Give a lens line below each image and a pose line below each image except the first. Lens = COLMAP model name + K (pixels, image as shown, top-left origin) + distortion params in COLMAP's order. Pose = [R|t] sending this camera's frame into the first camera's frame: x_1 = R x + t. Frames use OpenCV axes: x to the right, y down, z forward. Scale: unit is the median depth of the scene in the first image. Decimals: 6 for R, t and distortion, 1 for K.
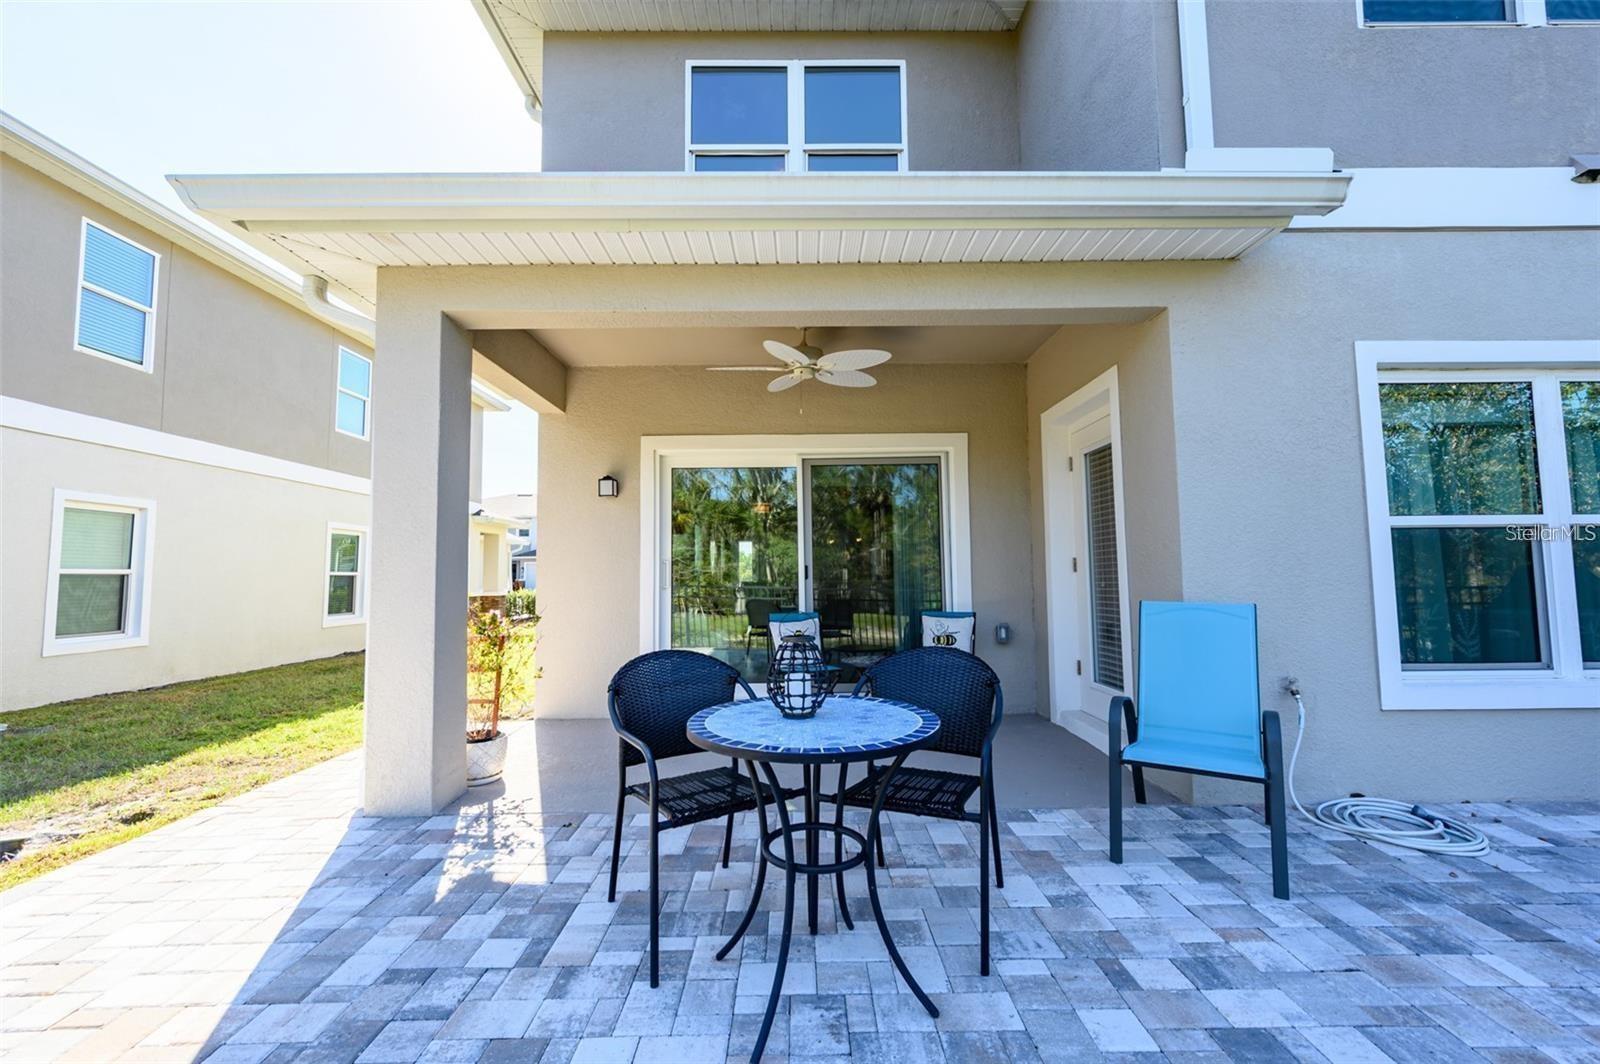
lens RADIAL K [[672.7, 0, 804.0], [0, 672.7, 587.9], [0, 0, 1]] dist [-0.001700, -0.000642]
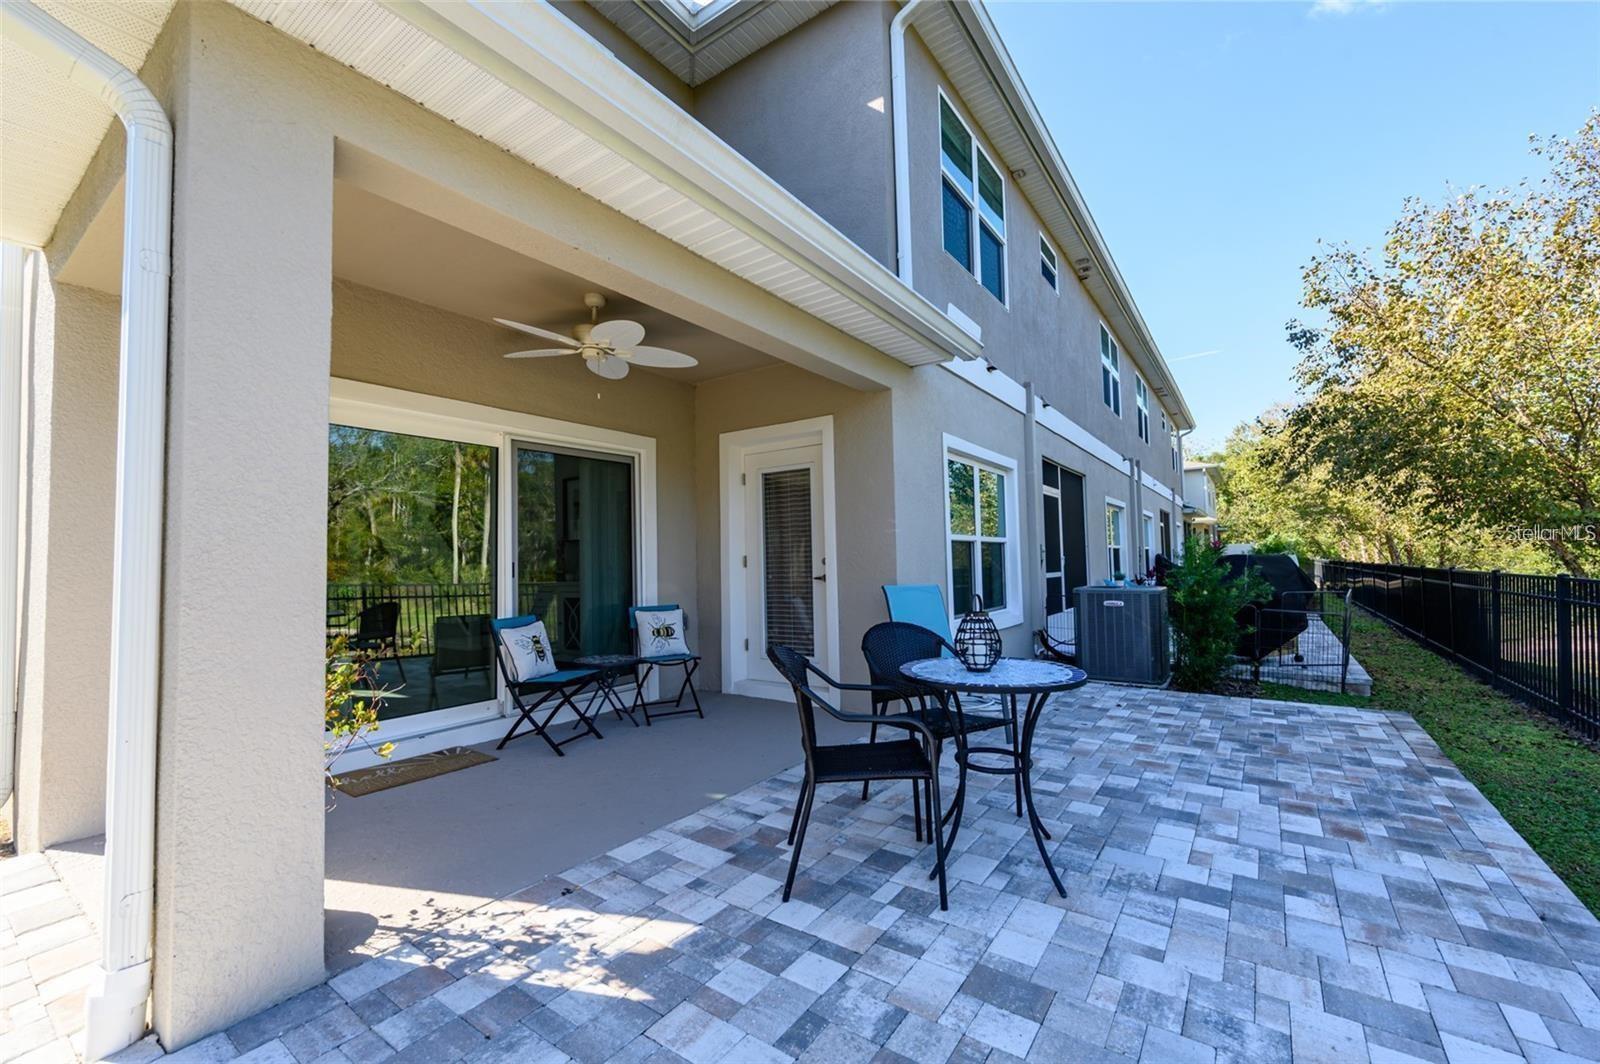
lens RADIAL K [[672.7, 0, 804.0], [0, 672.7, 587.9], [0, 0, 1]] dist [-0.001700, -0.000642]
pose [[0.564875, -0.031998, 0.824556, -0.850841], [0.031849, 0.999349, 0.016963, -0.004417], [-0.824562, 0.016679, 0.565526, 0.332639]]
